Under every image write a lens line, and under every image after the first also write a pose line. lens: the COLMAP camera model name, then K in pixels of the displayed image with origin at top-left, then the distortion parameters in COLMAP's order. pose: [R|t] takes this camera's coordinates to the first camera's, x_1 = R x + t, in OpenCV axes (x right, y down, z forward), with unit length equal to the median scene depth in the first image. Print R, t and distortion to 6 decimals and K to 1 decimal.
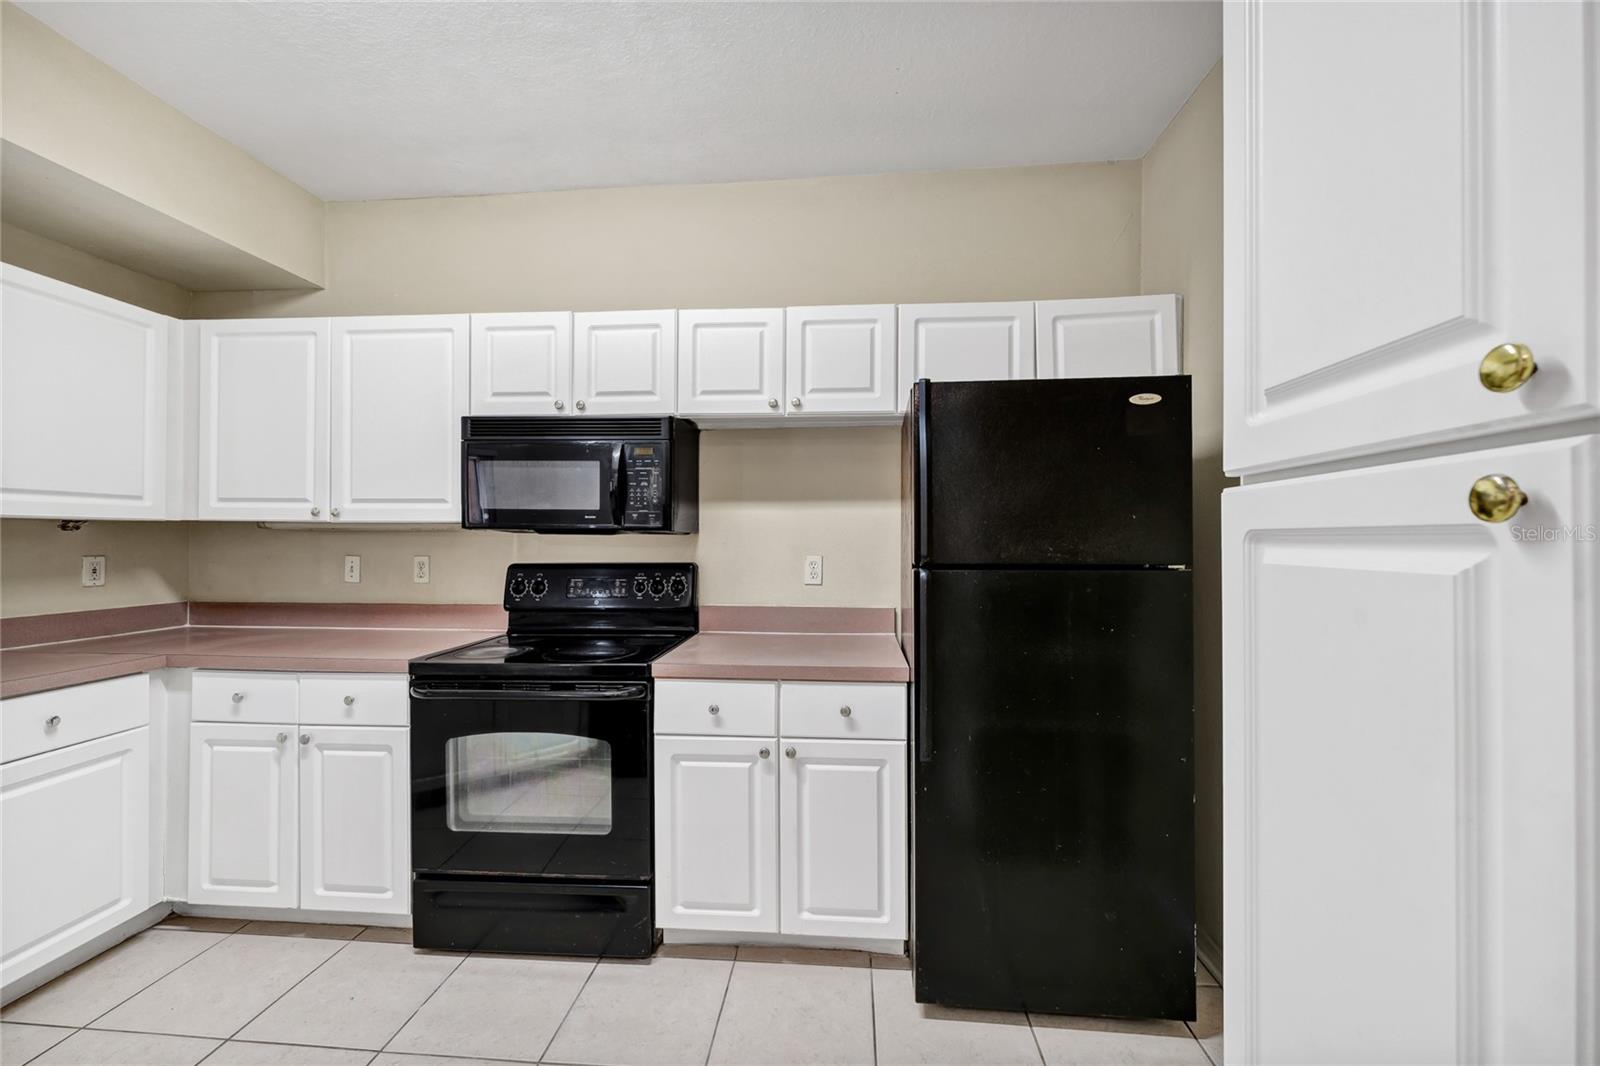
lens RADIAL K [[638.8, 0, 802.1], [0, 638.8, 541.3], [0, 0, 1]] dist [-0.014816, -0.000205]
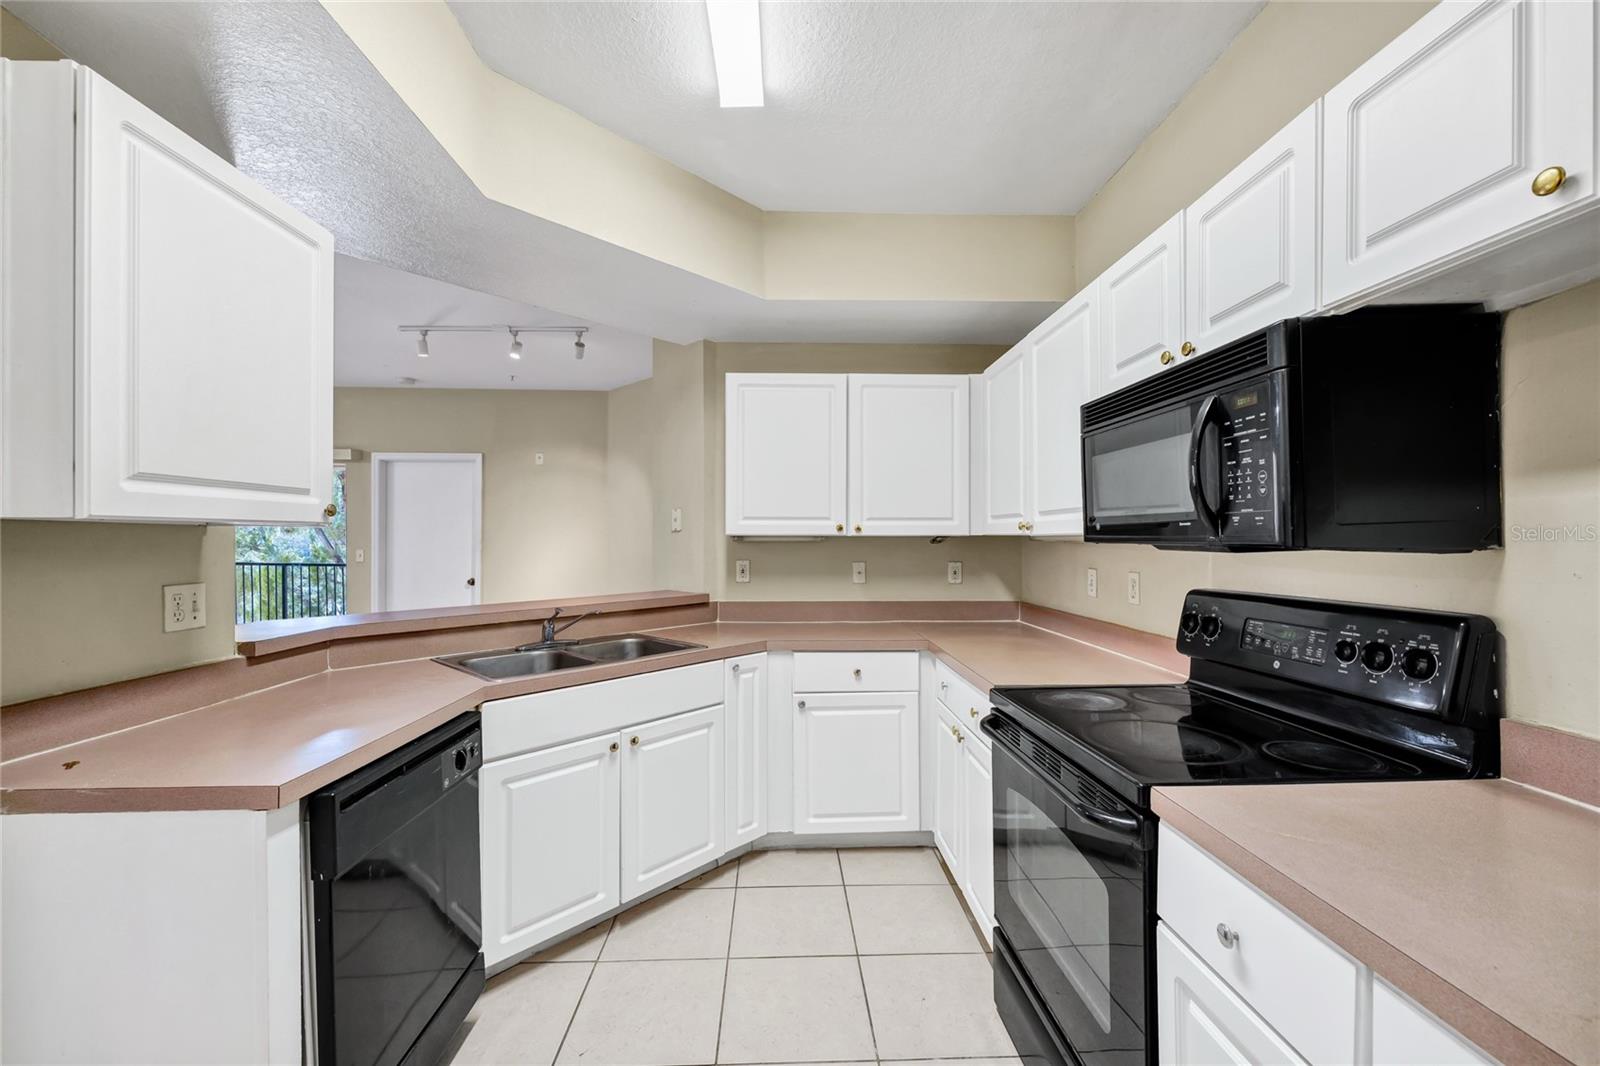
lens RADIAL K [[638.8, 0, 802.1], [0, 638.8, 541.3], [0, 0, 1]] dist [-0.014816, -0.000205]
pose [[0.108689, -0.002175, -0.994073, 0.239429], [-0.005820, 0.999979, -0.002824, -0.016637], [0.994059, 0.006092, 0.108674, 0.545062]]
